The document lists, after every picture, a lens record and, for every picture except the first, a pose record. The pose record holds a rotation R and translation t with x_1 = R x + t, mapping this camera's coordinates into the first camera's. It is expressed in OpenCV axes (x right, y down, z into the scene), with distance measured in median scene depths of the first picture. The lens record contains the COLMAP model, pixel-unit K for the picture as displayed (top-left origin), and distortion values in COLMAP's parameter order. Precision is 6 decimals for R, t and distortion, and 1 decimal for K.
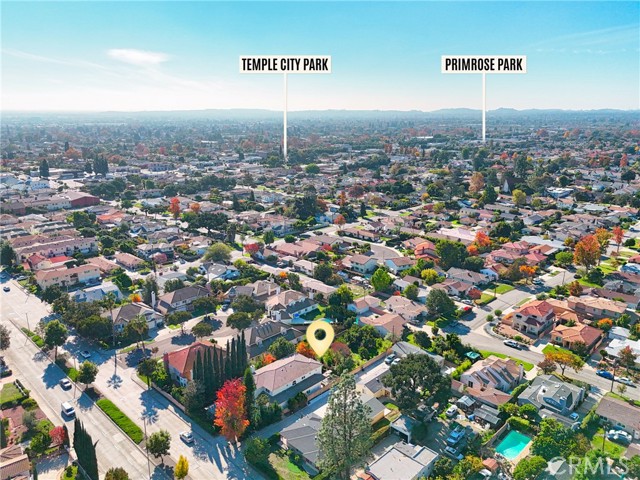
lens RADIAL K [[491.6, 0, 359.1], [0, 491.6, 240.0], [0, 0, 1]] dist [0.002098, -0.003870]
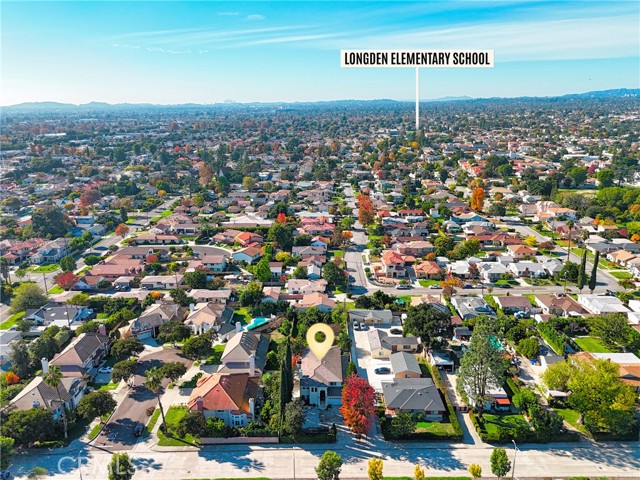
lens RADIAL K [[480.2, 0, 322.1], [0, 480.2, 234.0], [0, 0, 1]] dist [0.077928, -0.062766]
pose [[0.761676, -0.210829, 0.612699, -0.605455], [0.205838, 0.975333, 0.079725, -0.061604], [-0.614394, 0.065392, 0.786285, 0.177472]]
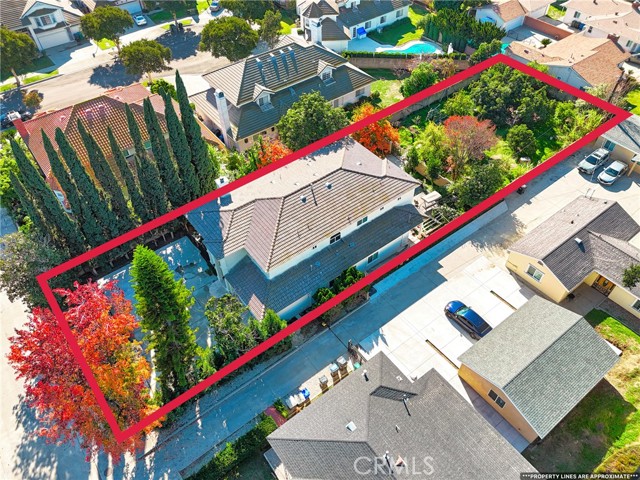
lens RADIAL K [[480.2, 0, 322.1], [0, 480.2, 234.0], [0, 0, 1]] dist [0.077928, -0.062766]
pose [[0.975717, 0.119927, -0.183287, -0.066089], [-0.007788, 0.855258, 0.518144, 0.092892], [0.218897, -0.504135, 0.835424, 0.599551]]
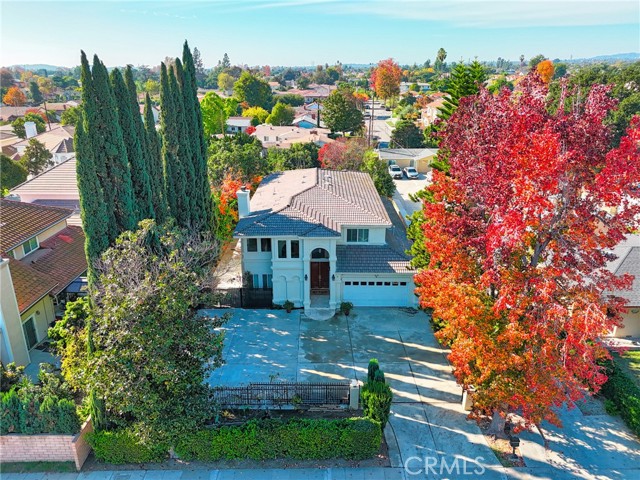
lens RADIAL K [[480.2, 0, 322.1], [0, 480.2, 234.0], [0, 0, 1]] dist [0.077928, -0.062766]
pose [[0.761567, -0.245095, 0.599954, -0.297669], [0.203439, 0.969347, 0.137762, 0.214693], [-0.615328, 0.017139, 0.788085, 0.649023]]
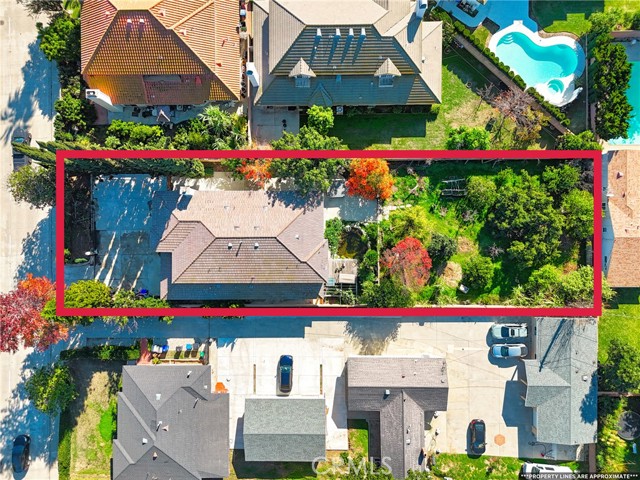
lens RADIAL K [[480.2, 0, 322.1], [0, 480.2, 234.0], [0, 0, 1]] dist [0.077928, -0.062766]
pose [[0.646250, 0.761454, -0.050482, -0.077515], [-0.154418, 0.195265, 0.968518, -0.135306], [0.747339, -0.618109, 0.243773, 0.820610]]
